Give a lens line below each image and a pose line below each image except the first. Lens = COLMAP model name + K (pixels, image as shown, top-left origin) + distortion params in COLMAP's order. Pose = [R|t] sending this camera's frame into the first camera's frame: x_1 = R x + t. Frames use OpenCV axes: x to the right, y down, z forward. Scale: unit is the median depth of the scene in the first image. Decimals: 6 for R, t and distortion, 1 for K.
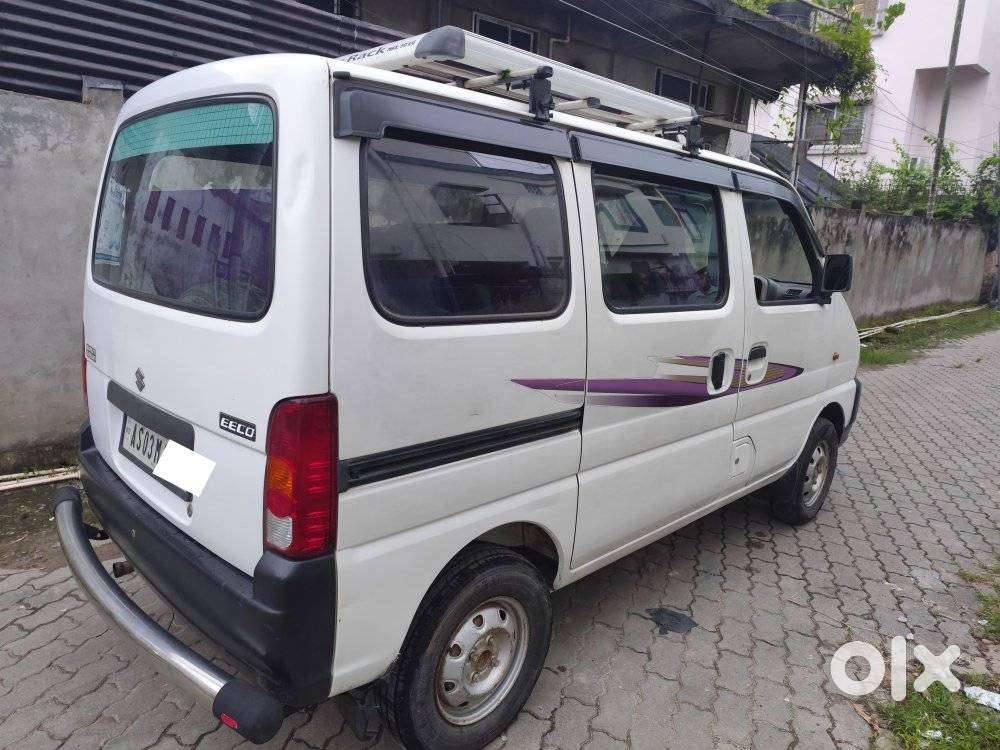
lens RADIAL K [[684.9, 0, 500.5], [0, 684.9, 371.9], [0, 0, 1]] dist [0.030083, -0.031923]
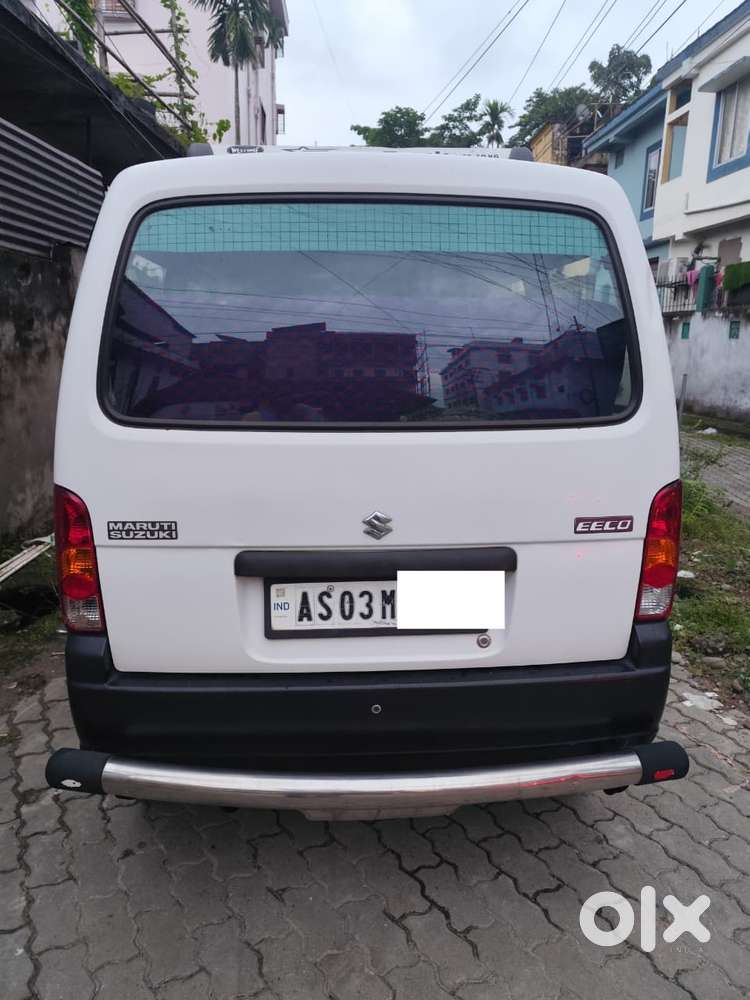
lens RADIAL K [[684.9, 0, 375.2], [0, 684.9, 494.4], [0, 0, 1]] dist [0.030083, -0.031923]
pose [[0.661075, -0.203505, 0.722195, -0.886301], [0.173236, 0.977908, 0.116986, -0.098446], [-0.730047, 0.047774, 0.681725, 0.339627]]
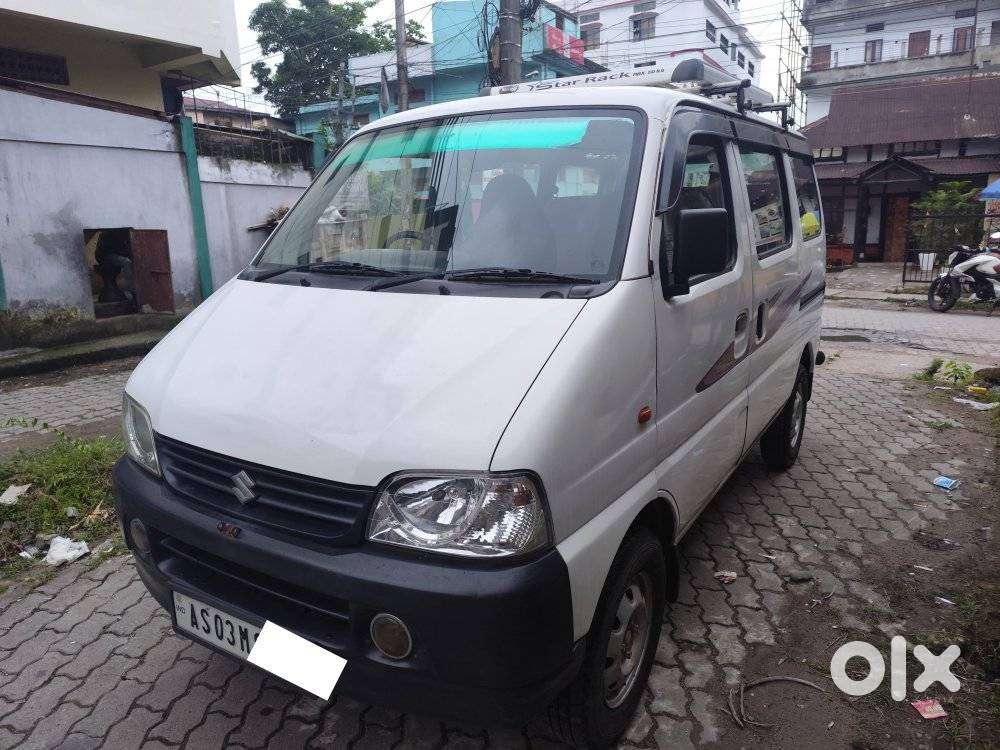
lens RADIAL K [[684.9, 0, 499.0], [0, 684.9, 370.8], [0, 0, 1]] dist [0.030083, -0.031923]
pose [[-0.977270, 0.026910, -0.210282, 0.580086], [-0.061767, 0.912734, 0.403858, -0.473098], [0.202799, 0.407667, -0.890326, 2.530275]]
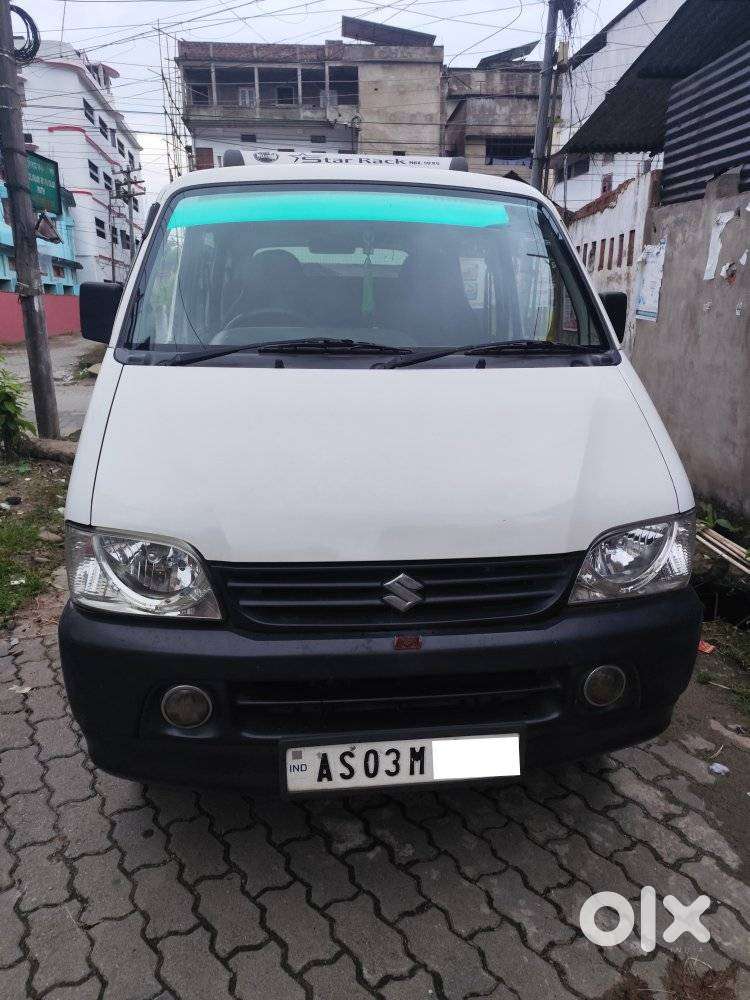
lens RADIAL K [[684.9, 0, 379.4], [0, 684.9, 499.2], [0, 0, 1]] dist [0.030083, -0.031923]
pose [[-0.629100, 0.166897, -0.759196, 1.149862], [-0.190093, 0.913992, 0.358445, -0.358340], [0.753723, 0.369815, -0.543267, 2.190276]]
